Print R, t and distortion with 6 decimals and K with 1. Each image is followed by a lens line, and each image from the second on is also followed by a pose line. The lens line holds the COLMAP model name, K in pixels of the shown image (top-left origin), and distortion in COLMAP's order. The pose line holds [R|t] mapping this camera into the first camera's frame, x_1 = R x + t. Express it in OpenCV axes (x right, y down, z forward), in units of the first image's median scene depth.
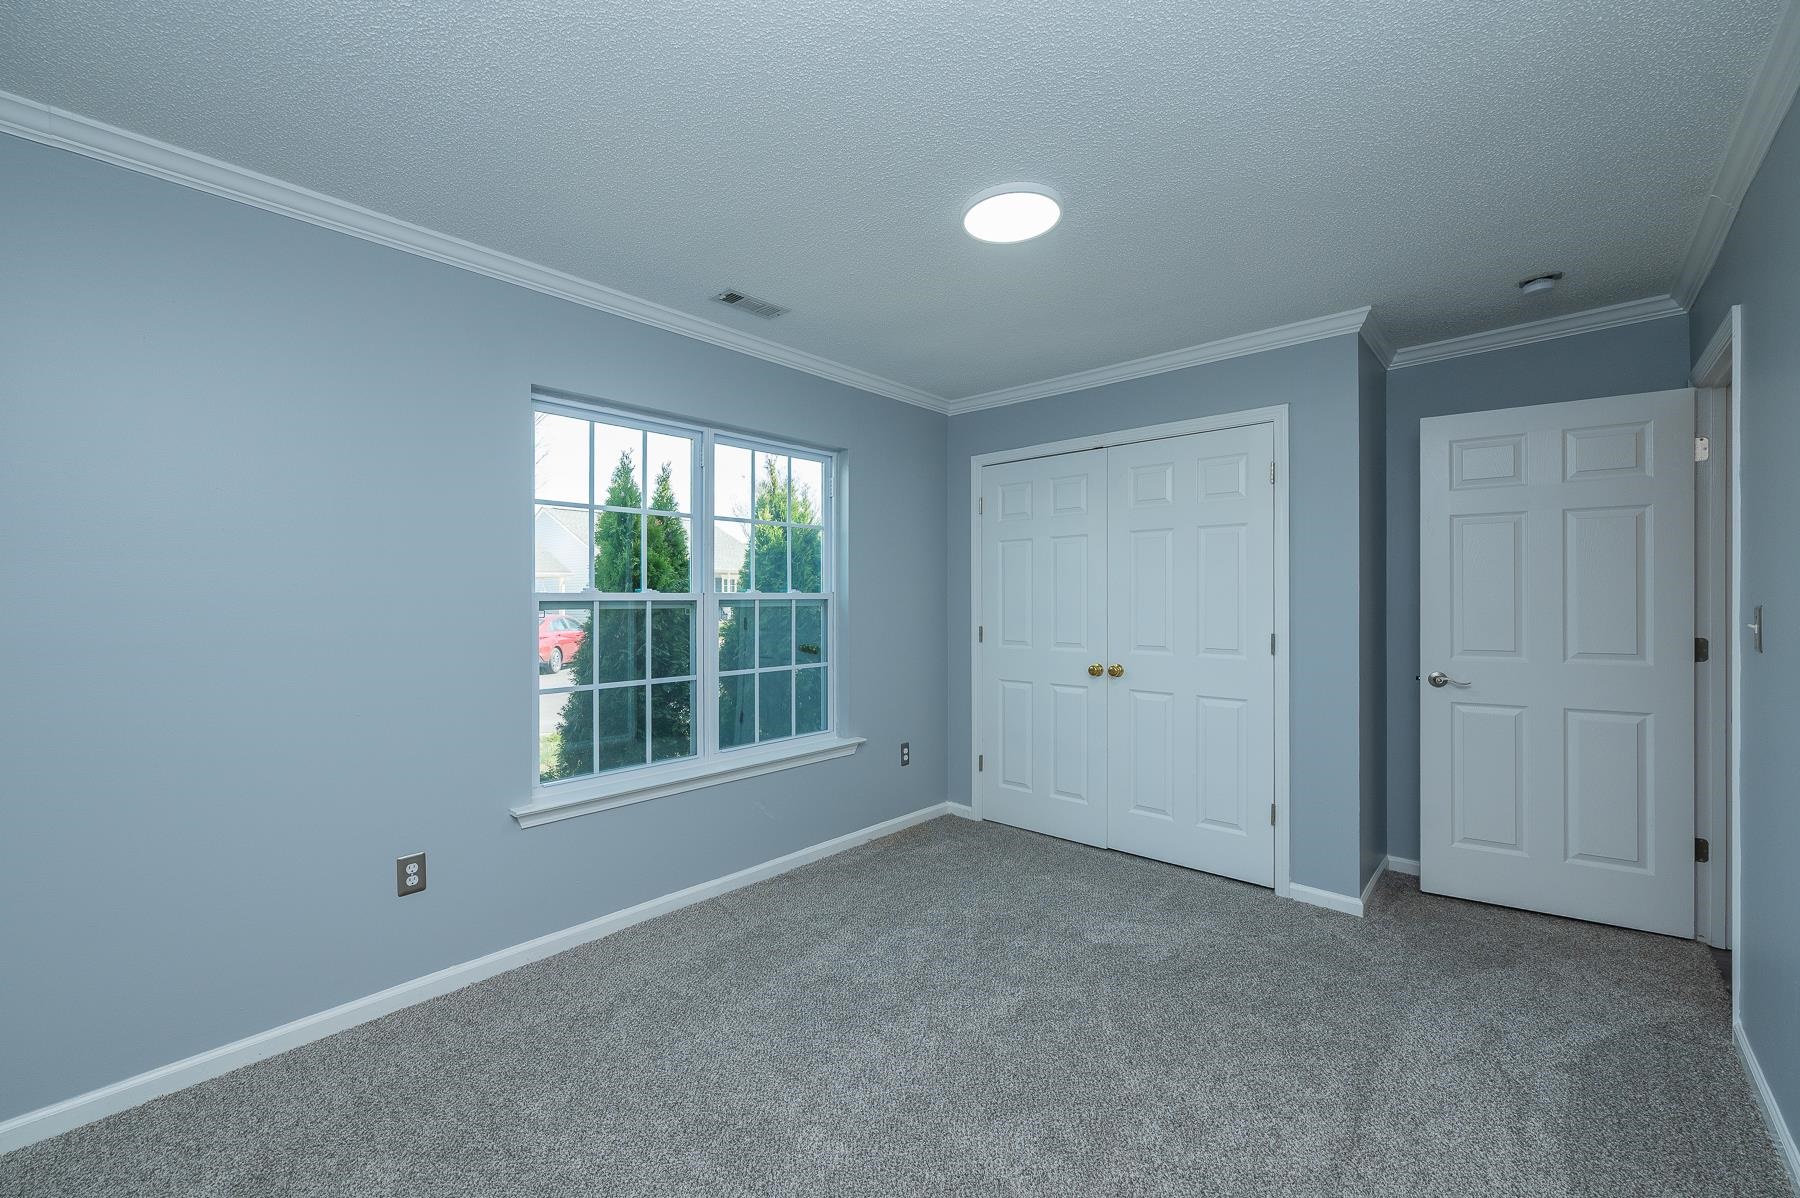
lens RADIAL K [[720.6, 0, 922.2], [0, 720.6, 607.4], [0, 0, 1]] dist [0.000172, 0.000243]
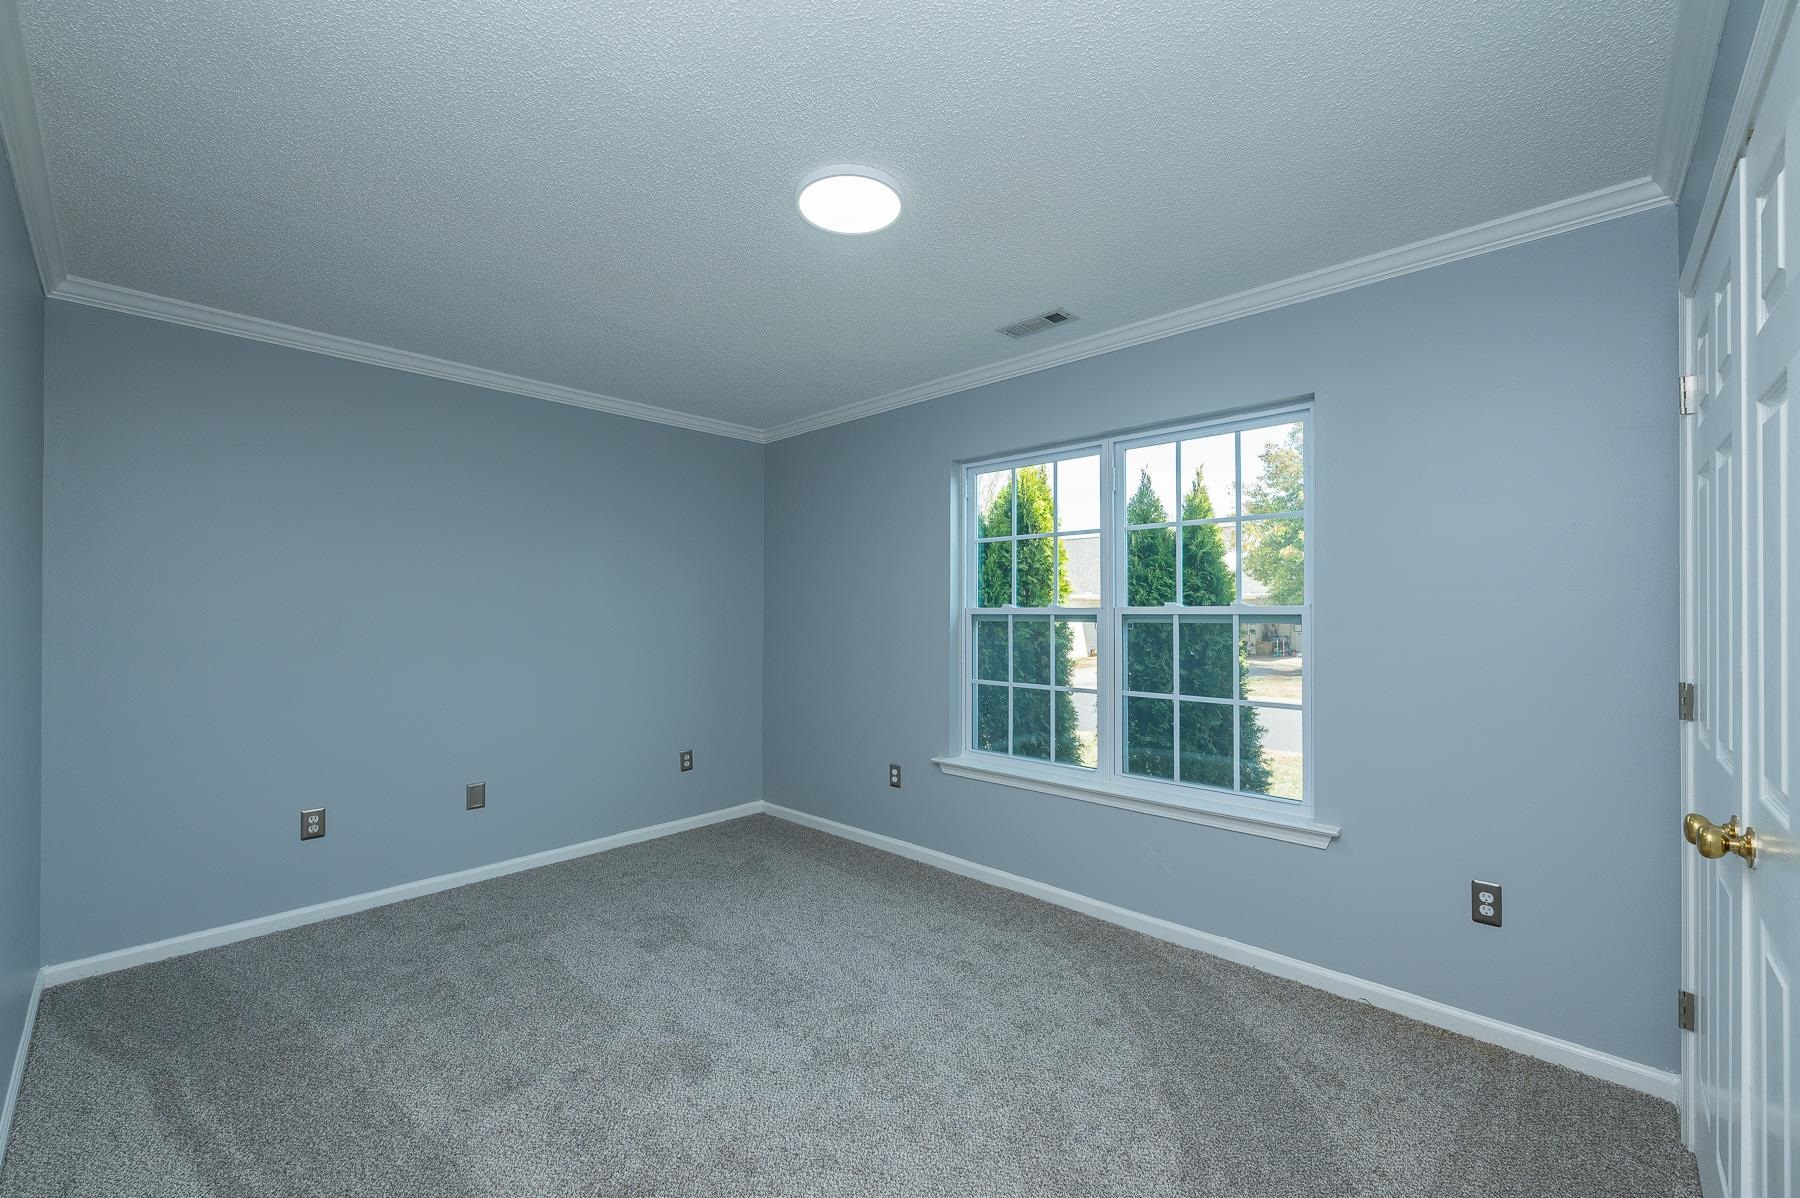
lens RADIAL K [[720.6, 0, 922.2], [0, 720.6, 607.4], [0, 0, 1]] dist [0.000172, 0.000243]
pose [[-0.017164, -0.001002, -0.999852, 0.636418], [-0.013563, 0.999908, -0.000769, -0.014514], [0.999761, 0.013548, -0.017176, 0.709476]]
